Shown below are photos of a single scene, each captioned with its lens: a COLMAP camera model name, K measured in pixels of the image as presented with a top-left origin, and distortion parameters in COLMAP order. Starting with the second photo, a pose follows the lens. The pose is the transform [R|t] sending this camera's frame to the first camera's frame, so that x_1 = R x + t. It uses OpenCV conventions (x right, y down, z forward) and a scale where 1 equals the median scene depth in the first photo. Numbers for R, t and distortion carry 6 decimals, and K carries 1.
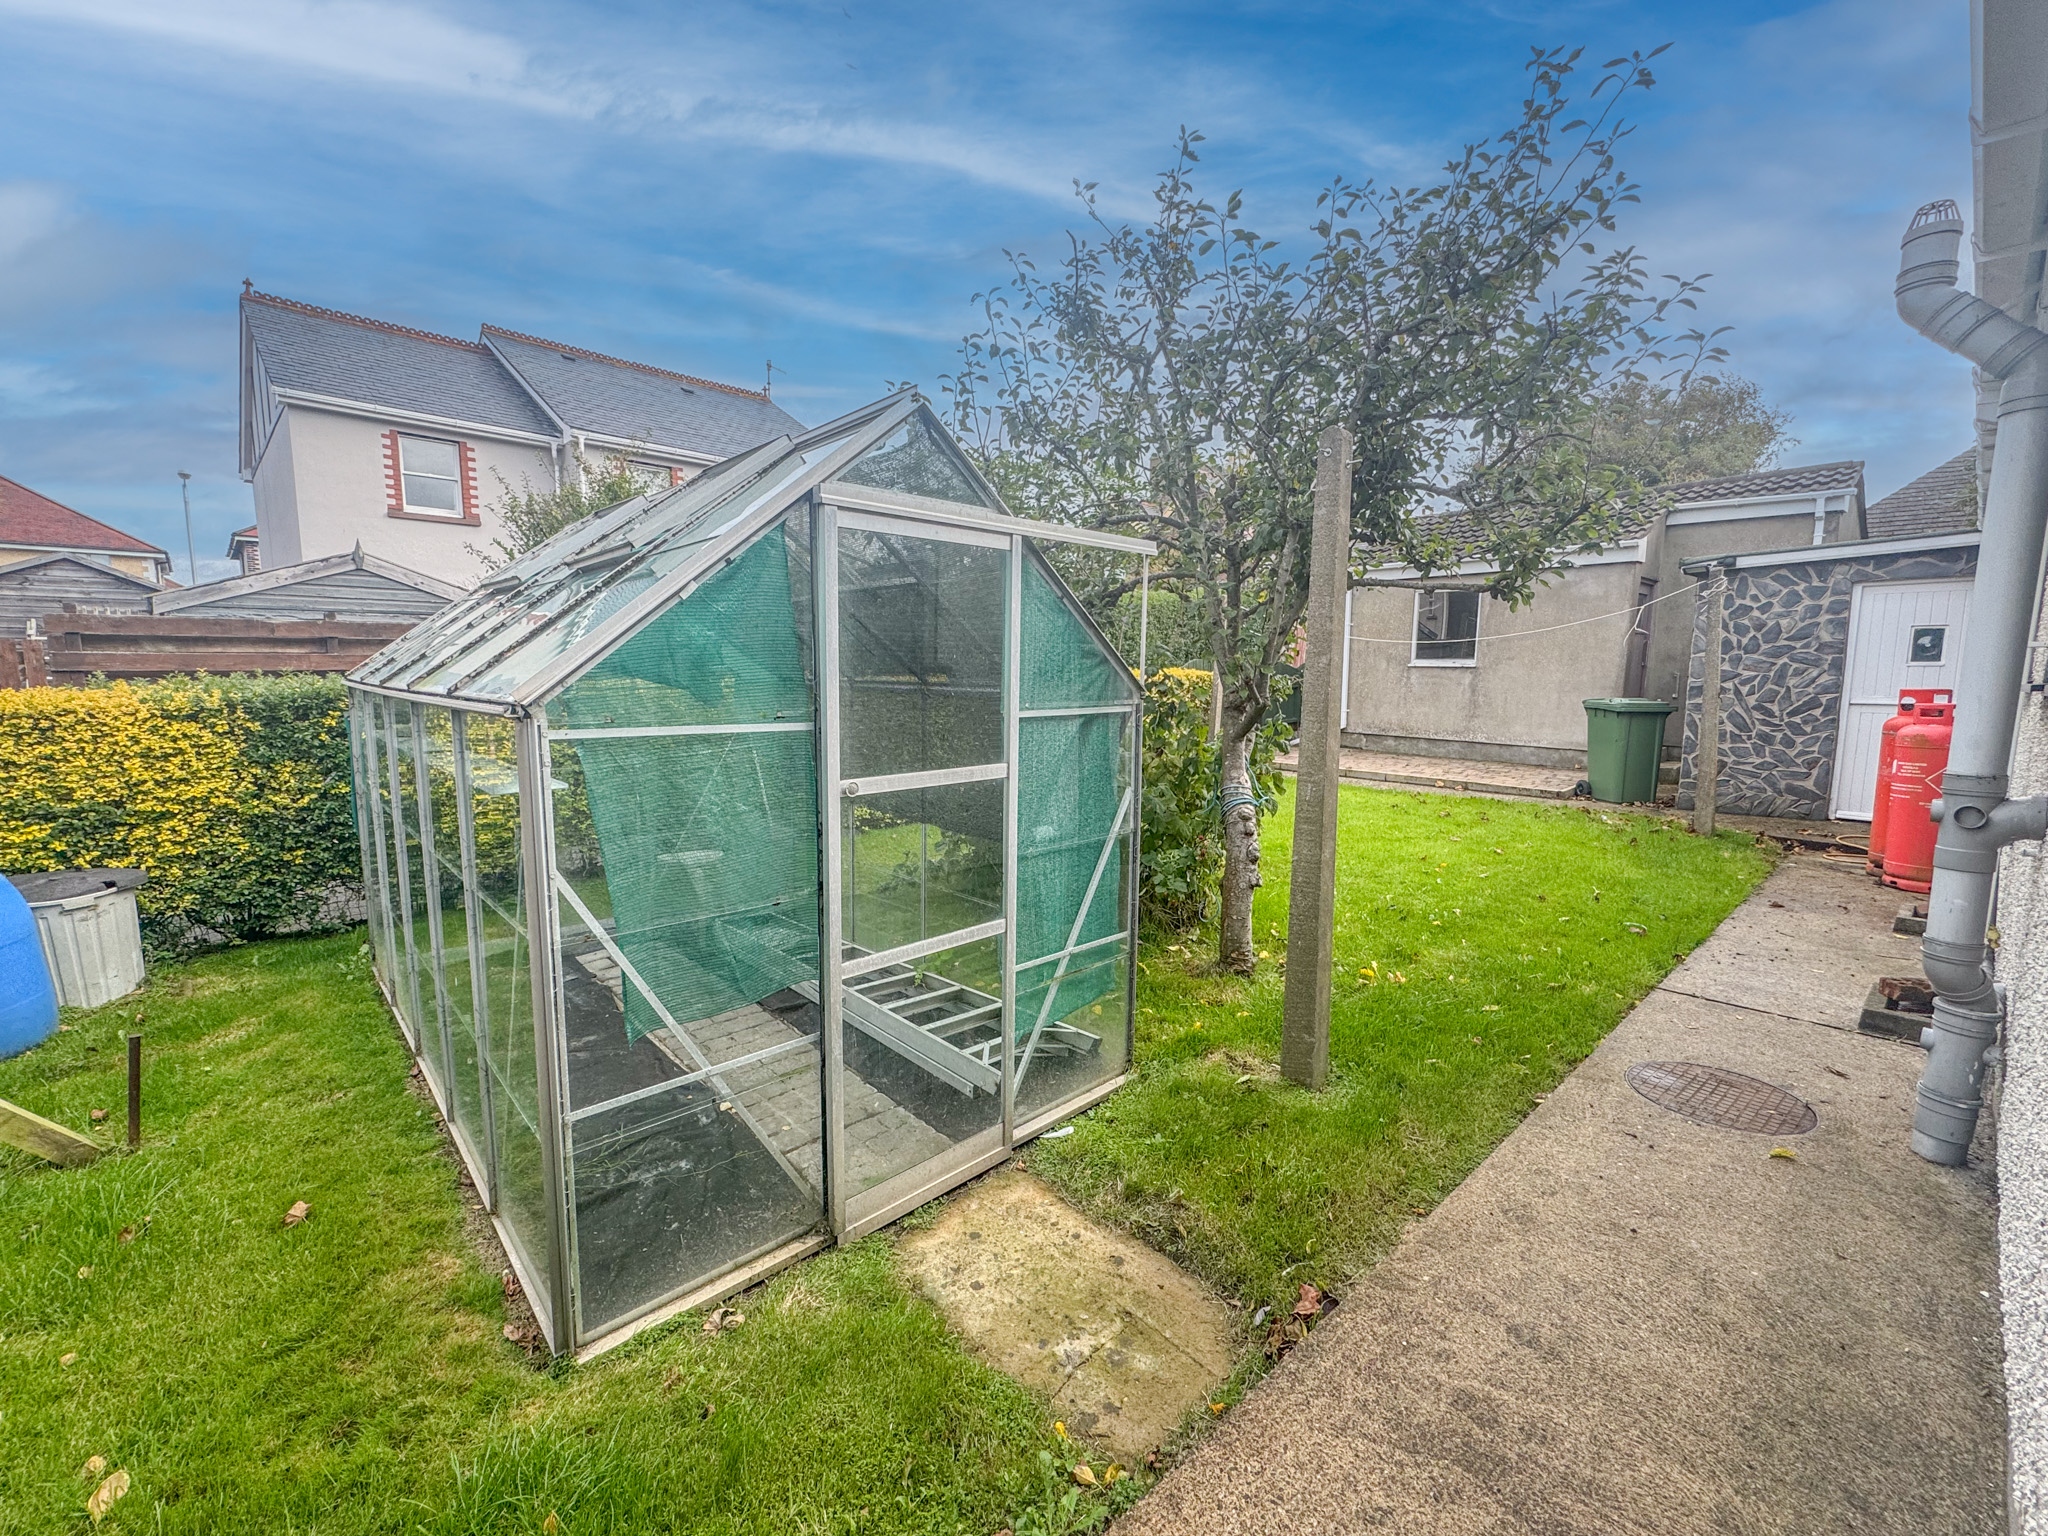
lens RADIAL K [[818.6, 0, 1032.5], [0, 818.6, 767.3], [0, 0, 1]] dist [-0.001761, -0.000304]
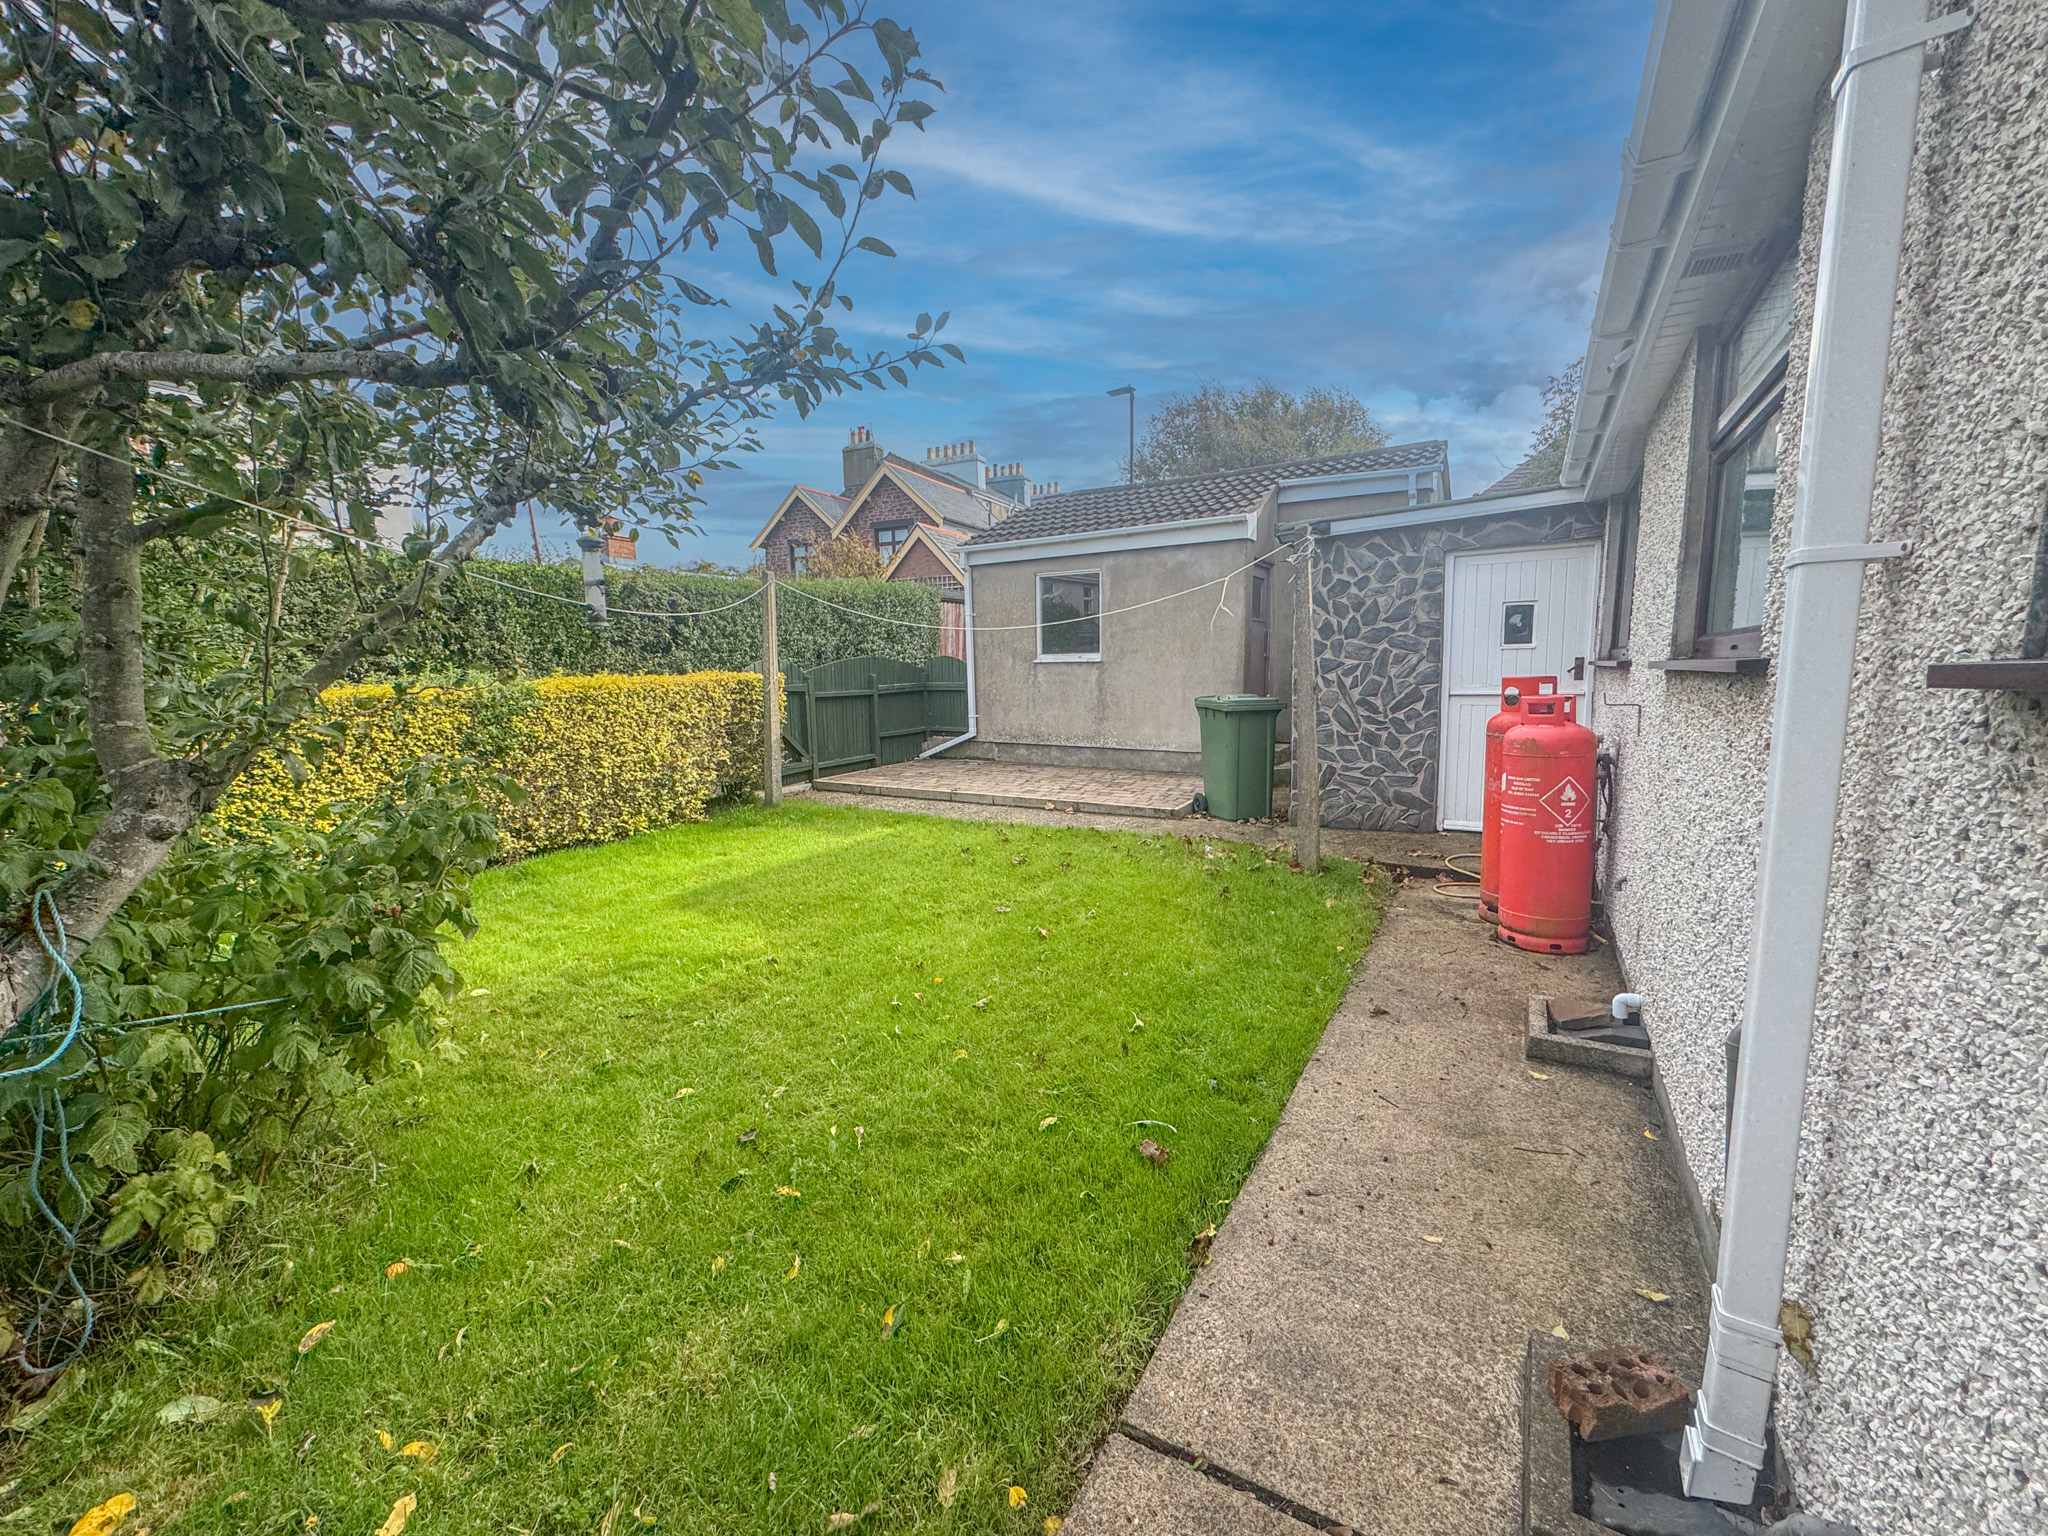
lens RADIAL K [[818.6, 0, 1016.0], [0, 818.6, 771.0], [0, 0, 1]] dist [-0.001761, -0.000304]
pose [[0.954320, -0.058938, 0.292916, 0.303176], [0.058700, 0.998229, 0.009609, -0.032143], [-0.292963, 0.008024, 0.956090, 0.305966]]
